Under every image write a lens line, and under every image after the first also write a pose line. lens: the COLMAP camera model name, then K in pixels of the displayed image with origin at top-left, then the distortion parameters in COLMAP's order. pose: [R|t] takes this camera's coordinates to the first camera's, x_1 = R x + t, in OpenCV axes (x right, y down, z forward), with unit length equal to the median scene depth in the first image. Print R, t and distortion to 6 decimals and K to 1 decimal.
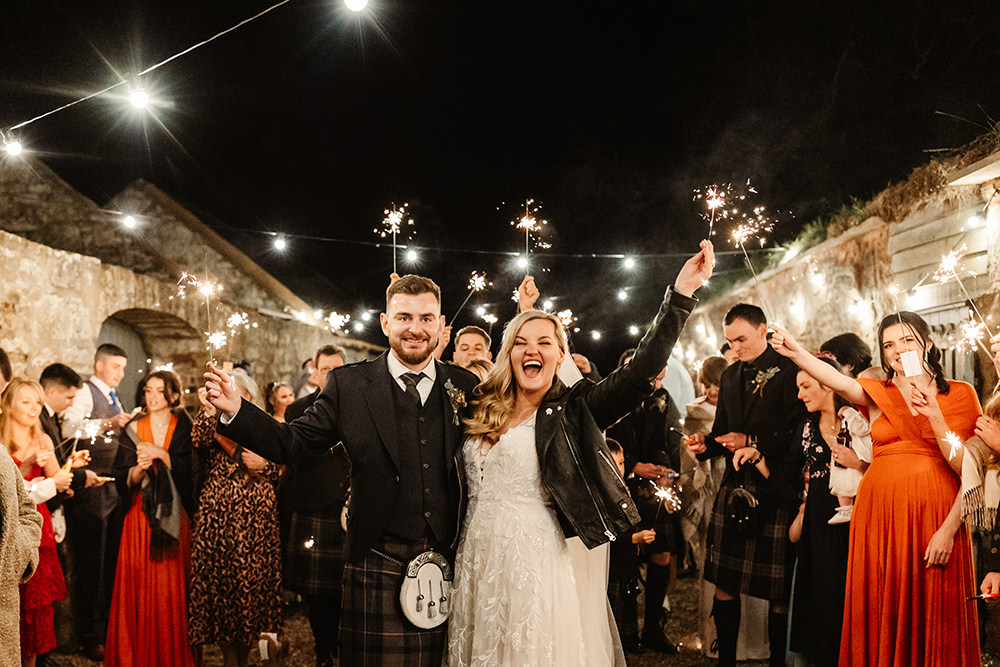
lens RADIAL K [[1015.4, 0, 498.4], [0, 1015.4, 334.0], [0, 0, 1]] dist [-0.007886, 0.000000]
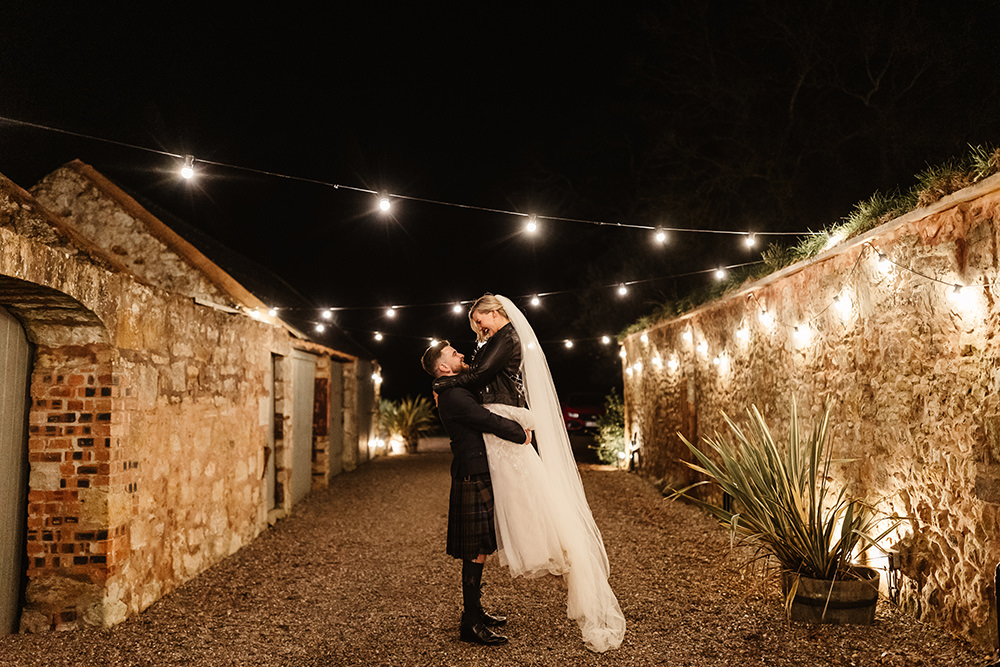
lens RADIAL K [[1015.4, 0, 502.1], [0, 1015.4, 333.6], [0, 0, 1]] dist [-0.007886, 0.000000]
pose [[0.999204, 0.012790, 0.037776, -0.015124], [-0.012381, 0.999862, -0.011054, 0.010314], [-0.037912, 0.010578, 0.999225, 0.153919]]
